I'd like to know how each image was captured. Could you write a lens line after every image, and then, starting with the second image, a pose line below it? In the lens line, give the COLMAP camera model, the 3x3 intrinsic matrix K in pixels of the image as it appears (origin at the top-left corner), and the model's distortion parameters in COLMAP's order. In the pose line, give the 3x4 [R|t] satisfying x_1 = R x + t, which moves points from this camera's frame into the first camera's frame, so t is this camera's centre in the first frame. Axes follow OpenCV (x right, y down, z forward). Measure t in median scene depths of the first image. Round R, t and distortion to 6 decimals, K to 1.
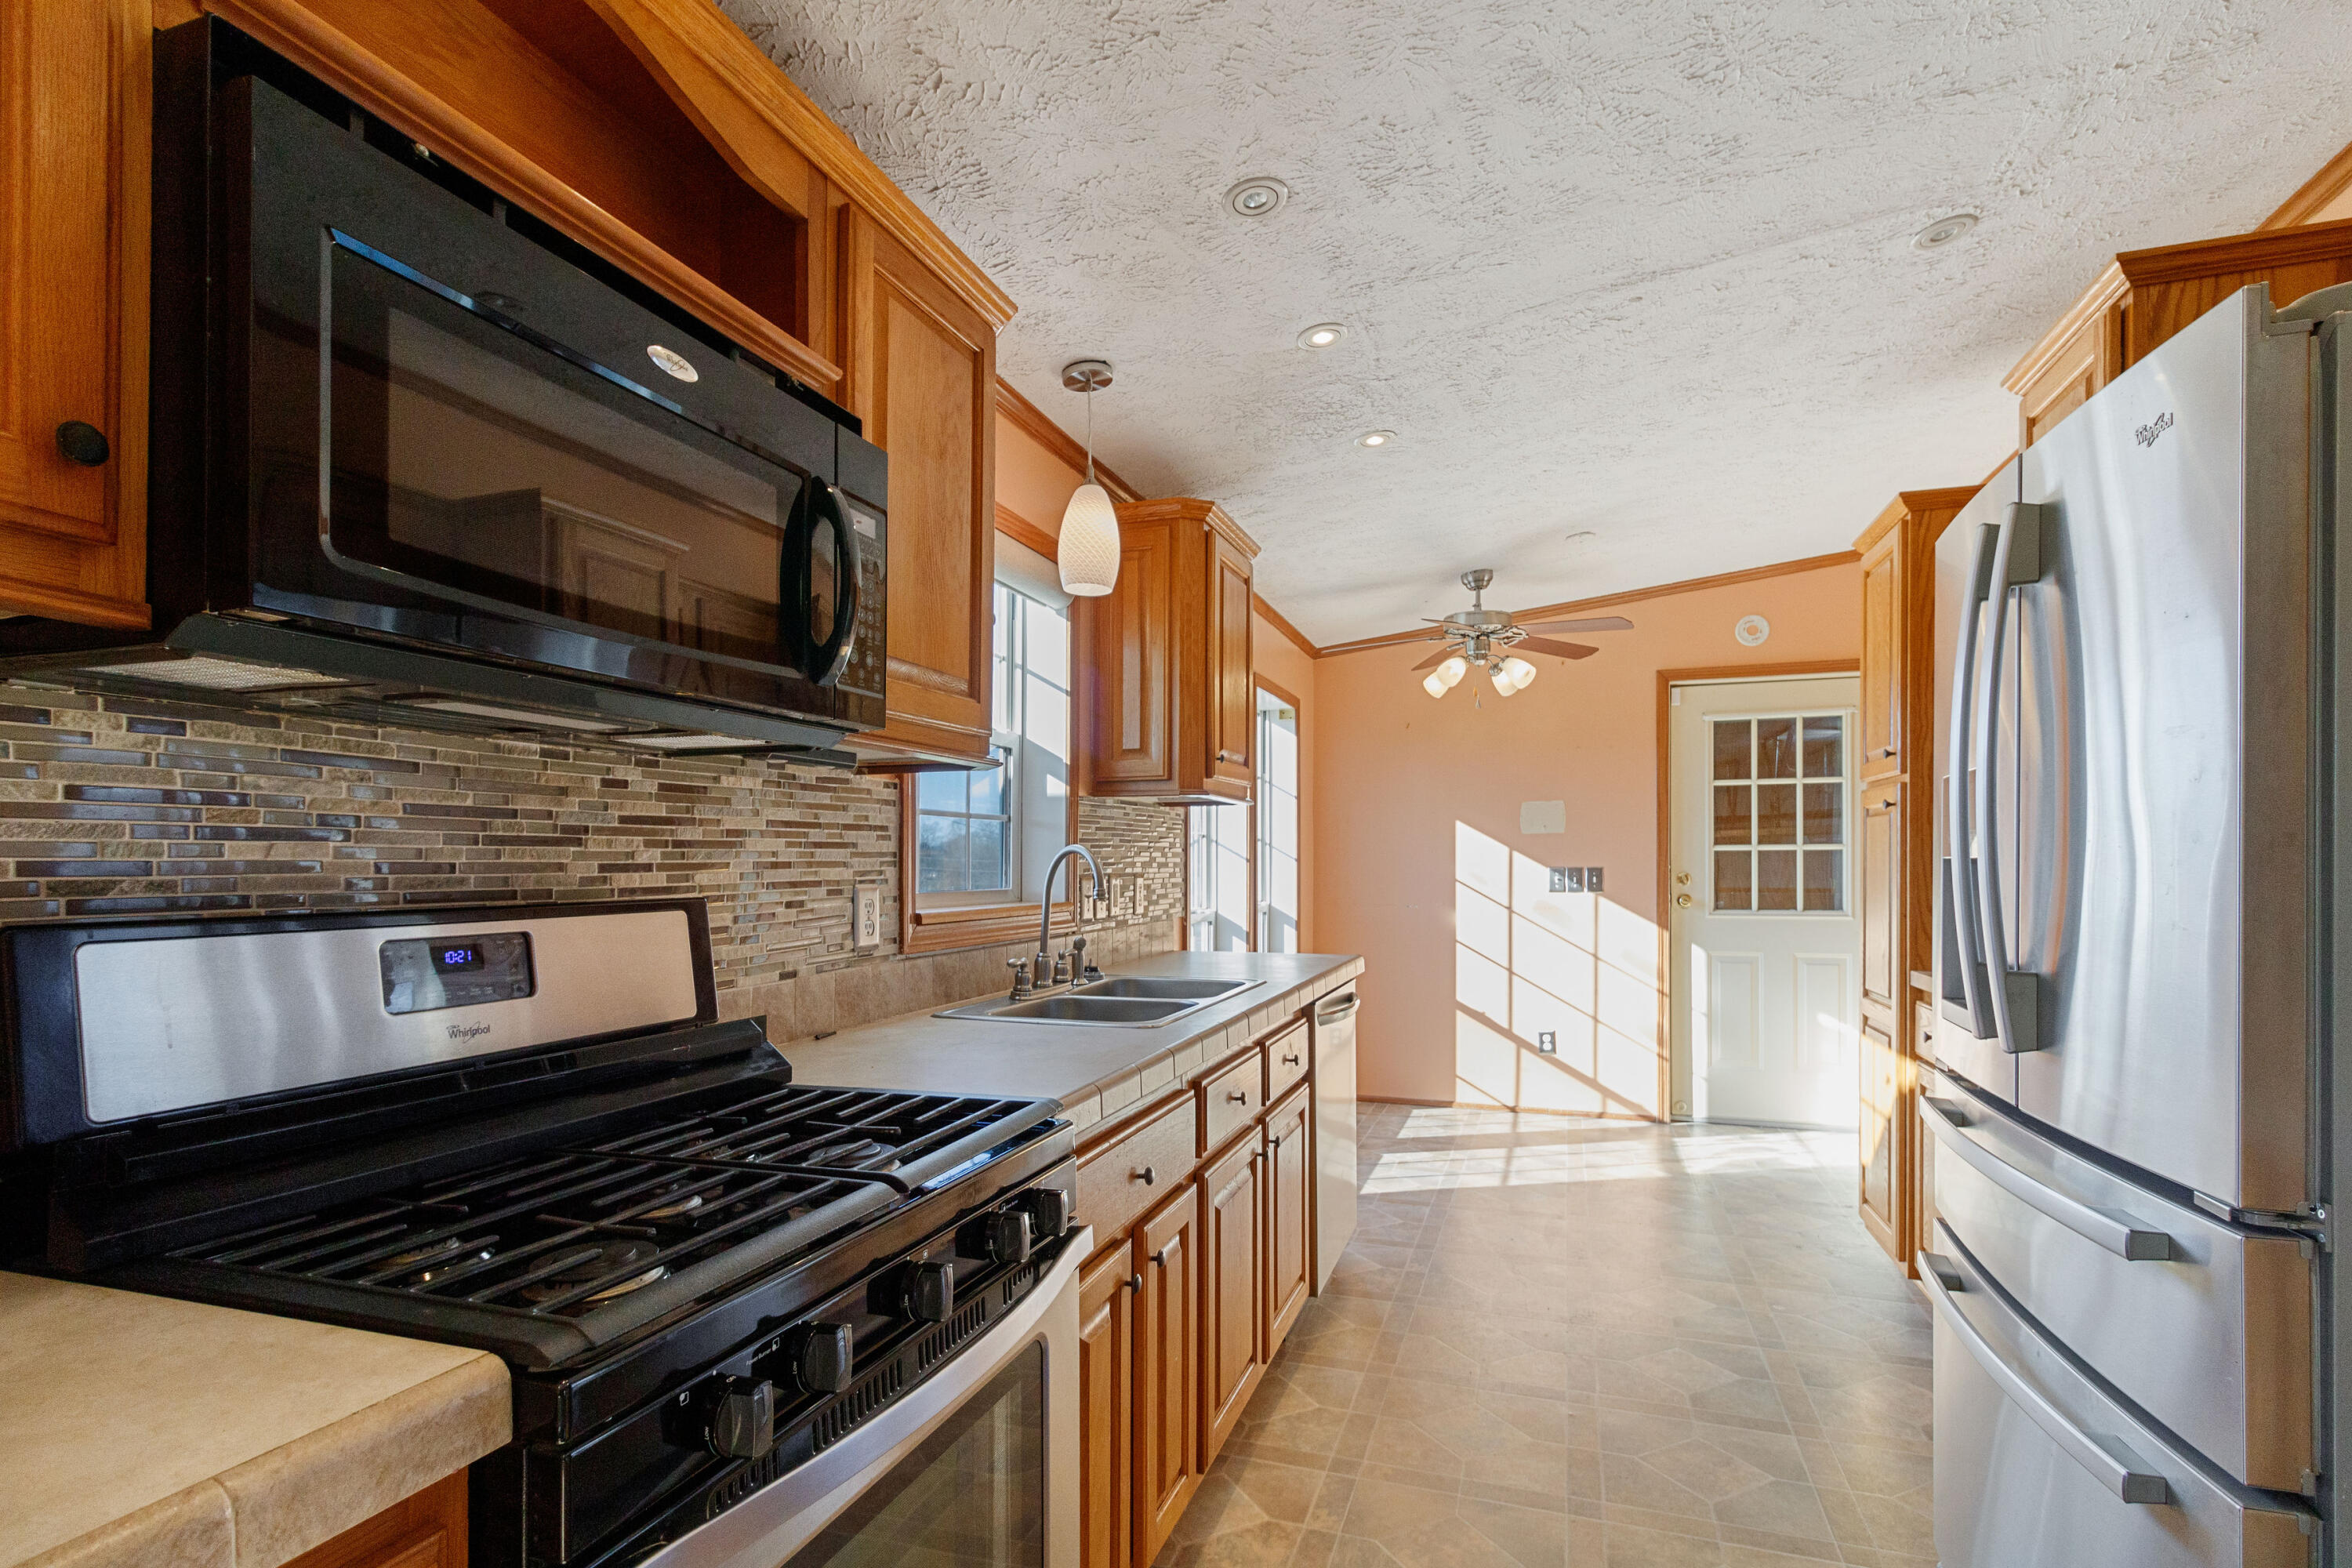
lens RADIAL K [[1105.9, 0, 1163.4], [0, 1105.9, 867.4], [0, 0, 1]] dist [0.013784, -0.000327]
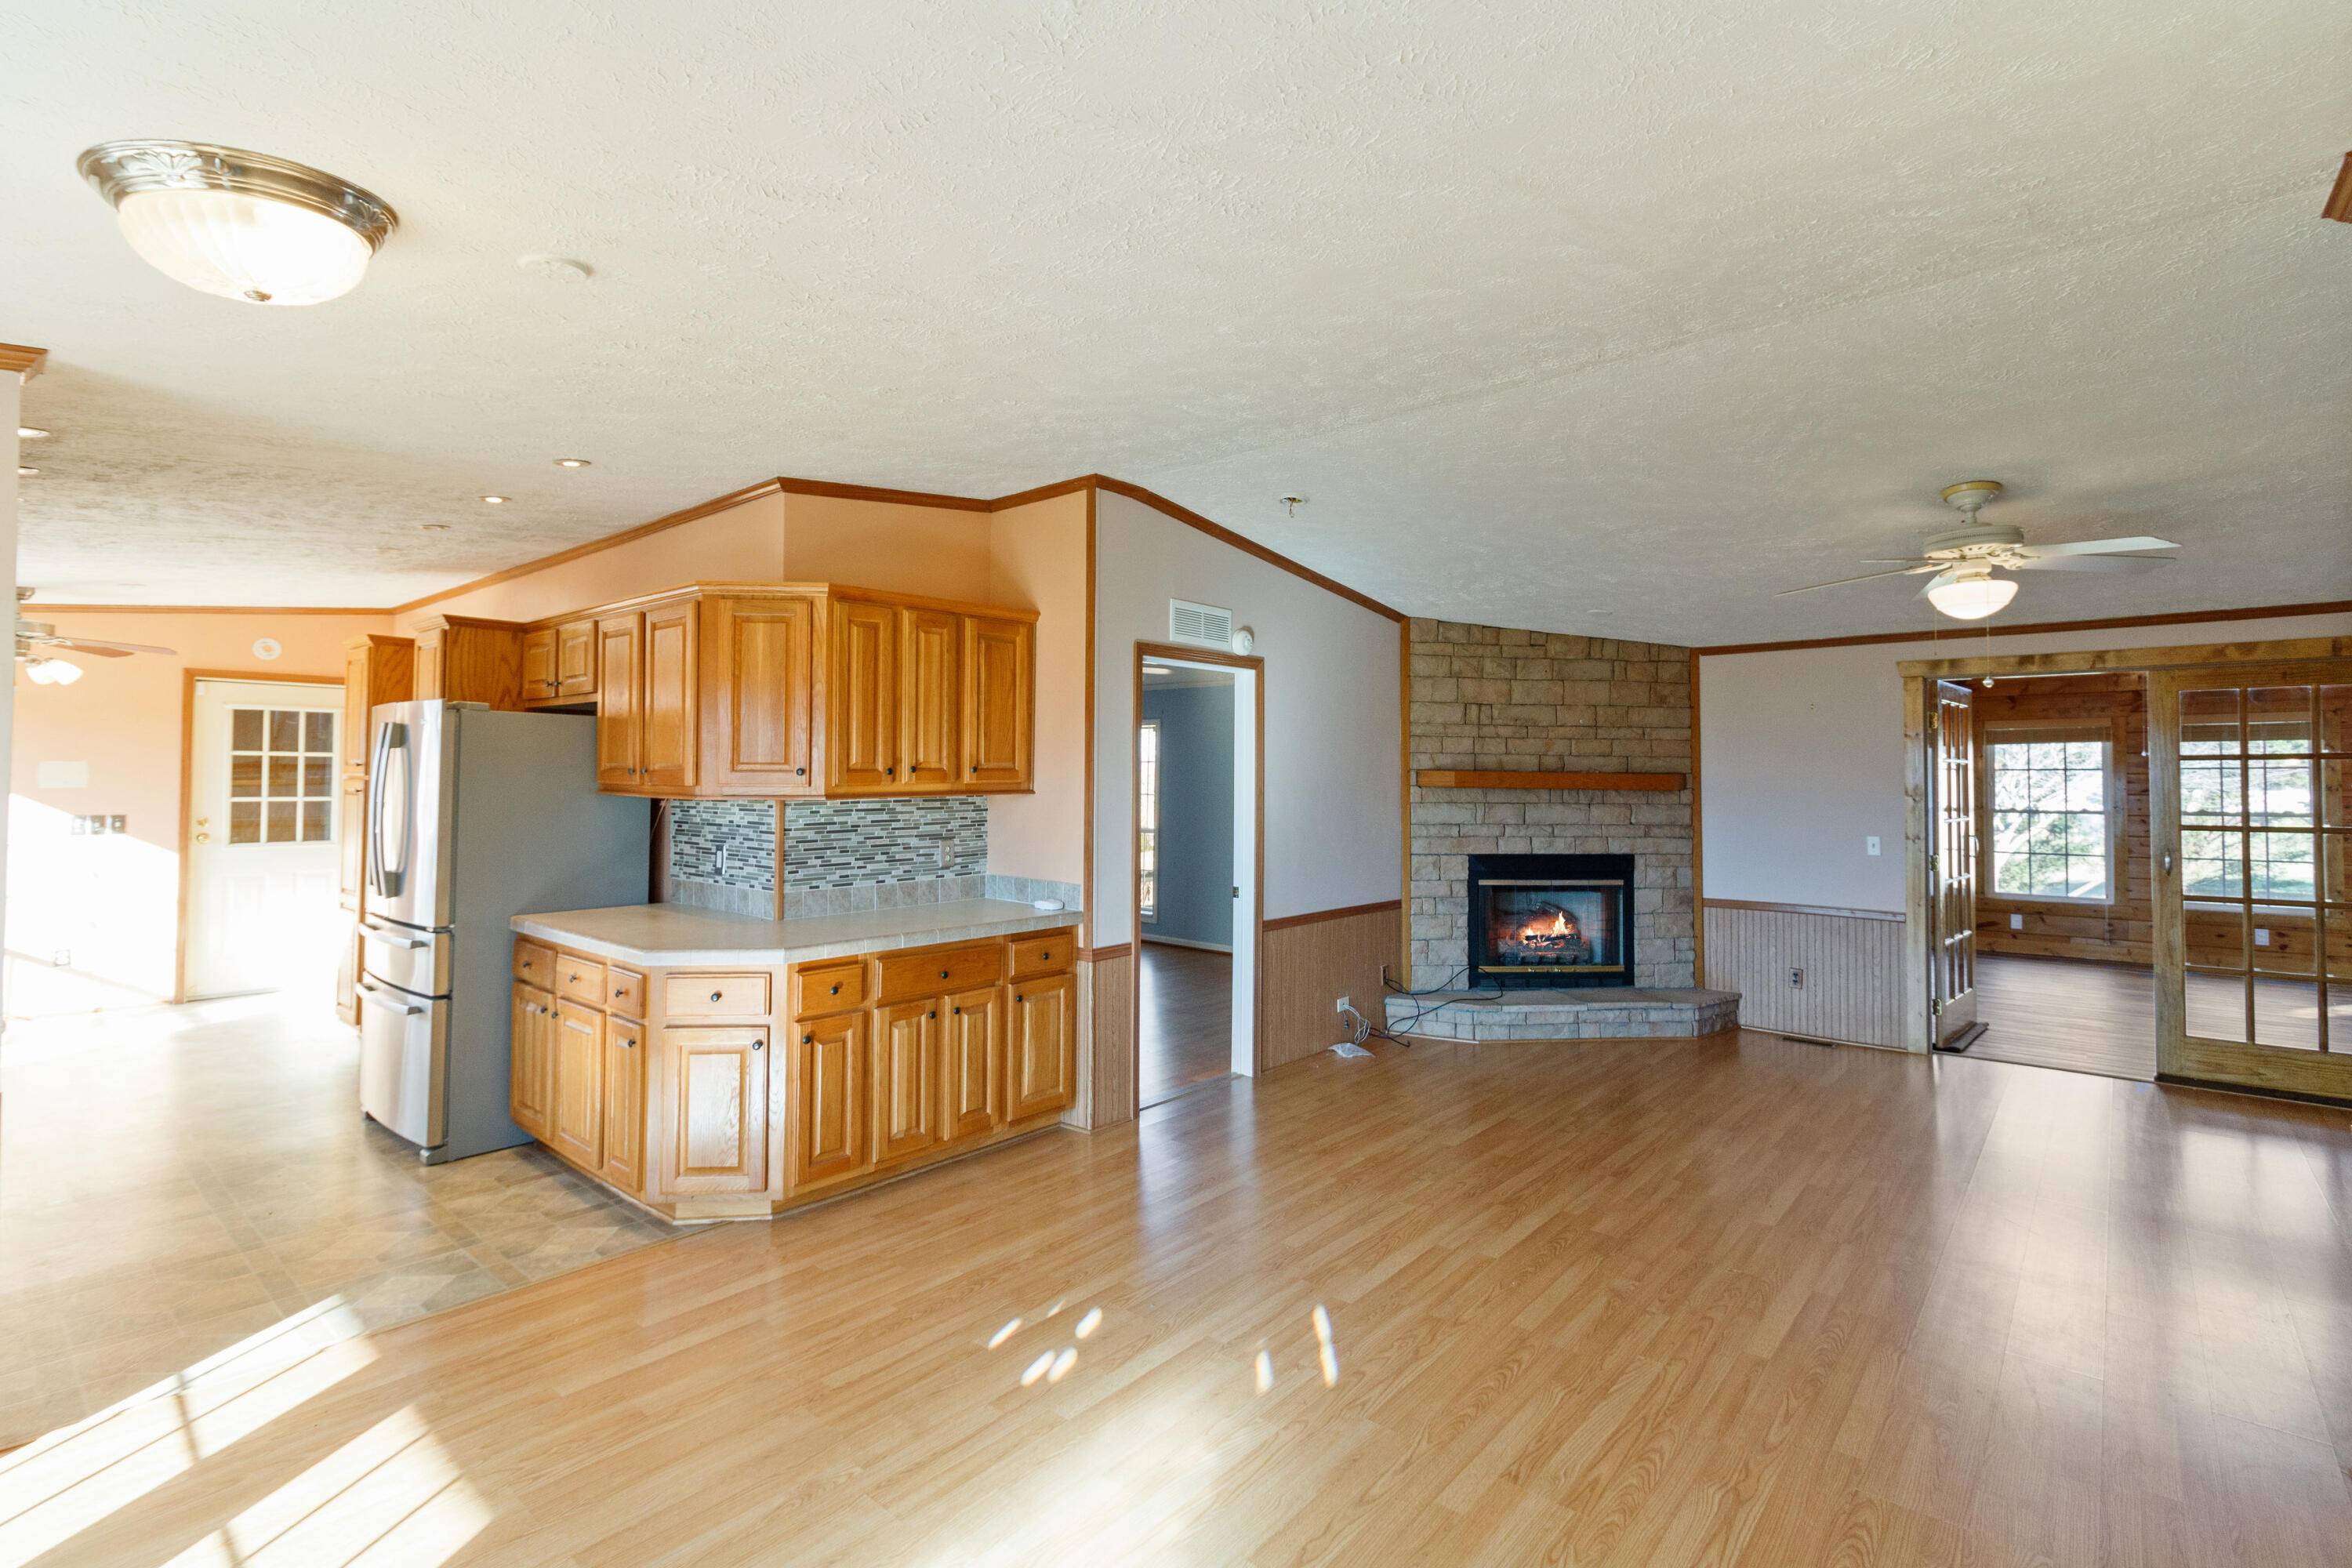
lens RADIAL K [[1105.9, 0, 1182.4], [0, 1105.9, 764.4], [0, 0, 1]] dist [0.013784, -0.000327]
pose [[0.361769, 0.015519, 0.932139, -0.378124], [-0.008862, 0.999874, -0.013207, -0.053510], [-0.932226, -0.003483, 0.361860, -0.617189]]
